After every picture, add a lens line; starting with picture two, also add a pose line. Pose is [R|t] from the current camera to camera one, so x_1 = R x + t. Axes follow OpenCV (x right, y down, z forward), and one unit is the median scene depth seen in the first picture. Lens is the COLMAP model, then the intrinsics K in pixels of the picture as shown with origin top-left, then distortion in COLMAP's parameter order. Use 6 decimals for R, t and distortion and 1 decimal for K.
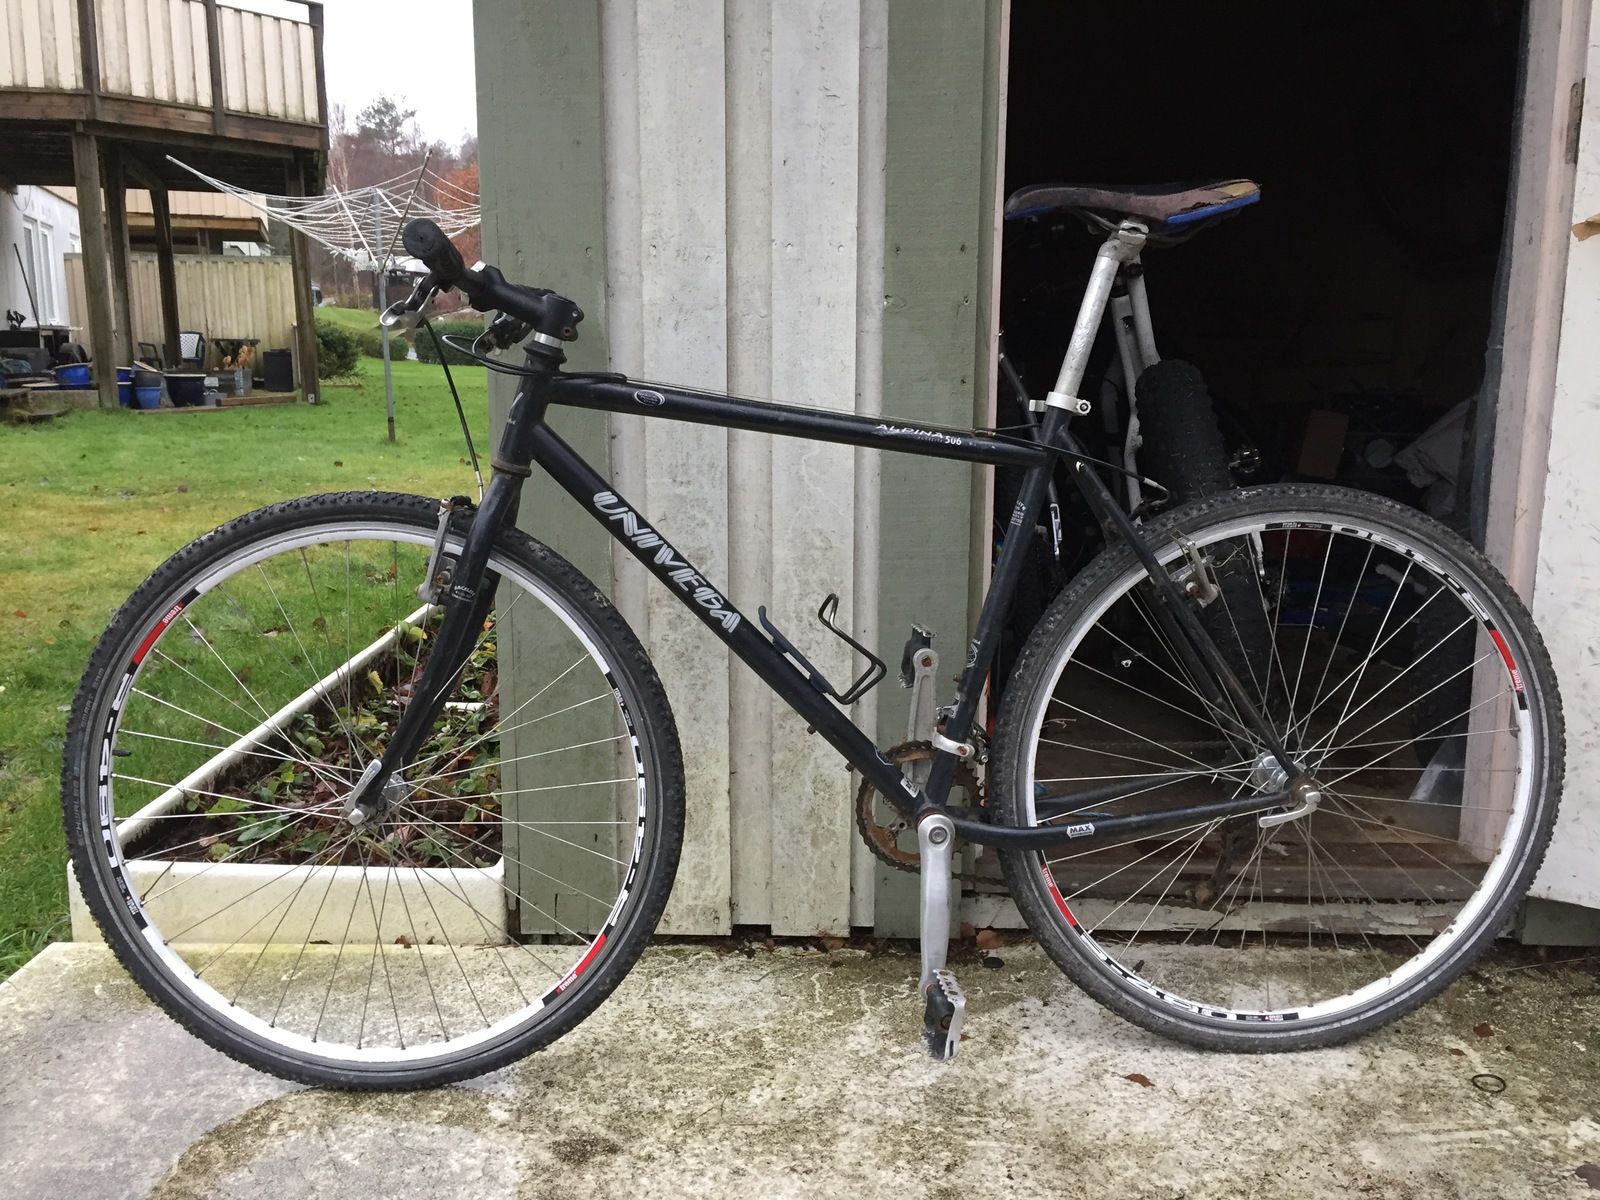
lens RADIAL K [[1356.1, 0, 797.8], [0, 1356.1, 600.7], [0, 0, 1]] dist [0.064043, -0.037526]
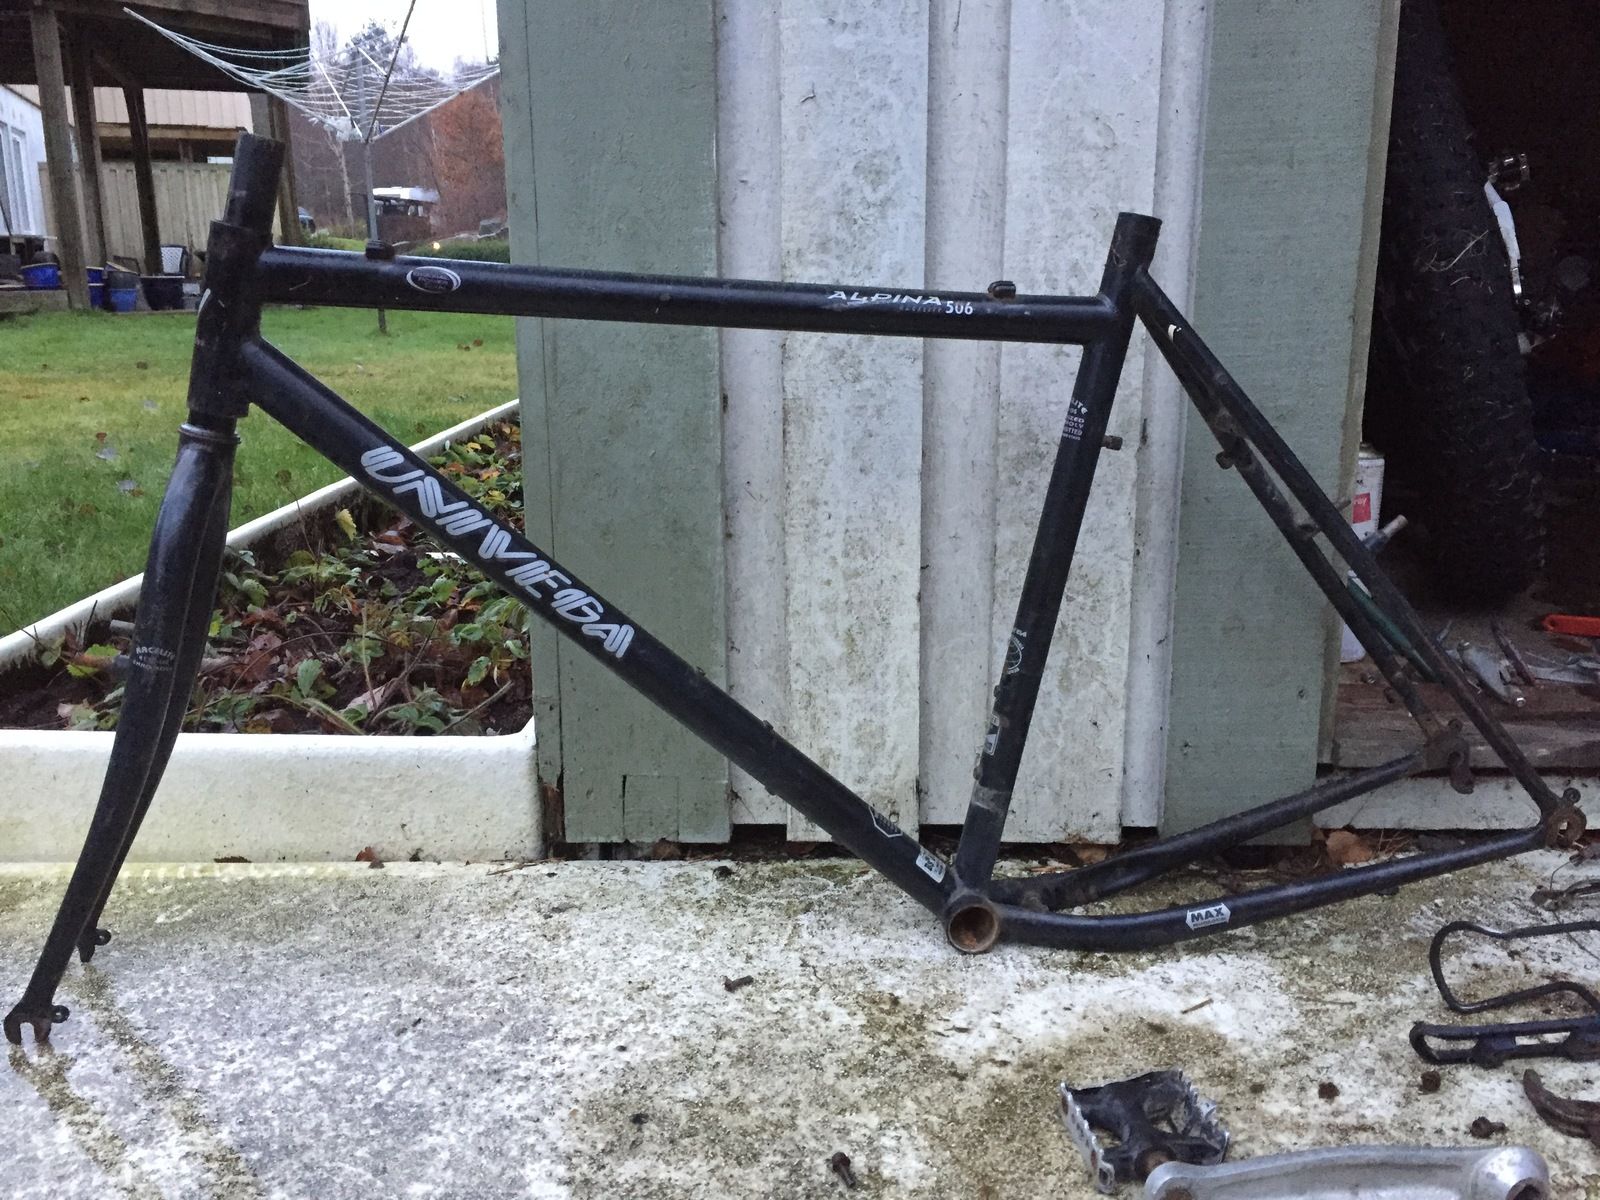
lens RADIAL K [[1356.1, 0, 802.4], [0, 1356.1, 600.8], [0, 0, 1]] dist [0.064043, -0.037526]
pose [[0.999957, -0.009299, 0.000054, -0.099075], [0.009286, 0.998823, 0.047606, 0.111849], [-0.000496, -0.047603, 0.998866, 0.412312]]
